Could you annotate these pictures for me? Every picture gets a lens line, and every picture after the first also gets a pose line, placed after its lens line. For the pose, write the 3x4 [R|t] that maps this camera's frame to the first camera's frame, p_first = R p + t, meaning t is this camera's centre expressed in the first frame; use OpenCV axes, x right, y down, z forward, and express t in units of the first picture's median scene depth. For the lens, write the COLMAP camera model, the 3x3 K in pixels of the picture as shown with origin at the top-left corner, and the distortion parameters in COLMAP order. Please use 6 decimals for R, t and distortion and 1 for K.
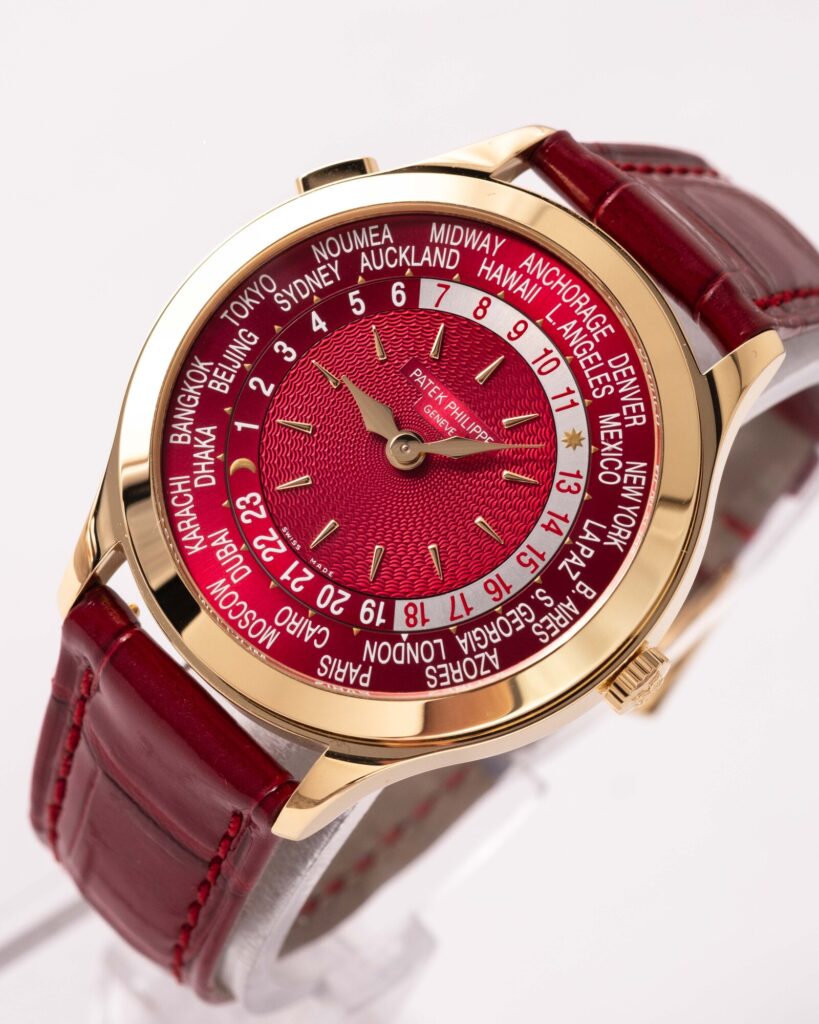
lens RADIAL K [[5477.5, 0, 412.3], [0, 5477.5, 521.0], [0, 0, 1]] dist [1.430304, 0.000000]
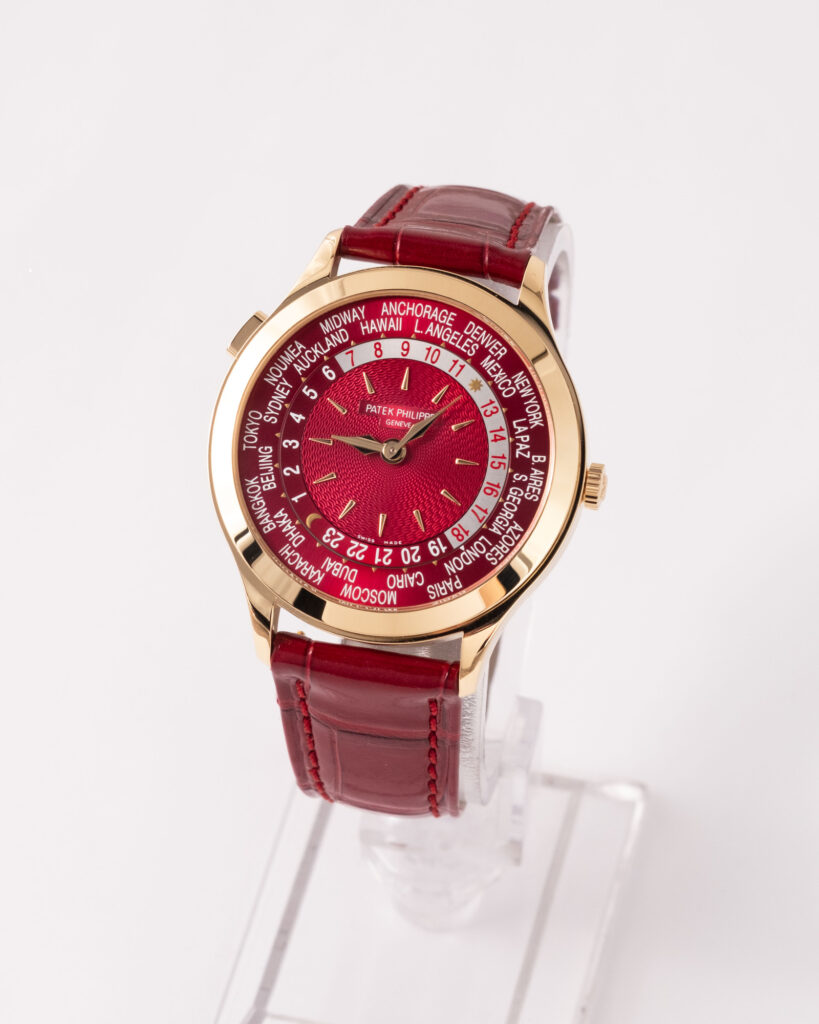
lens RADIAL K [[5477.5, 0, 425.9], [0, 5477.5, 517.4], [0, 0, 1]] dist [1.430304, 0.000000]
pose [[0.811780, -0.575426, 0.099489, -0.161257], [0.570680, 0.817847, 0.073826, -0.108333], [-0.123848, -0.003154, 0.992296, -0.568117]]
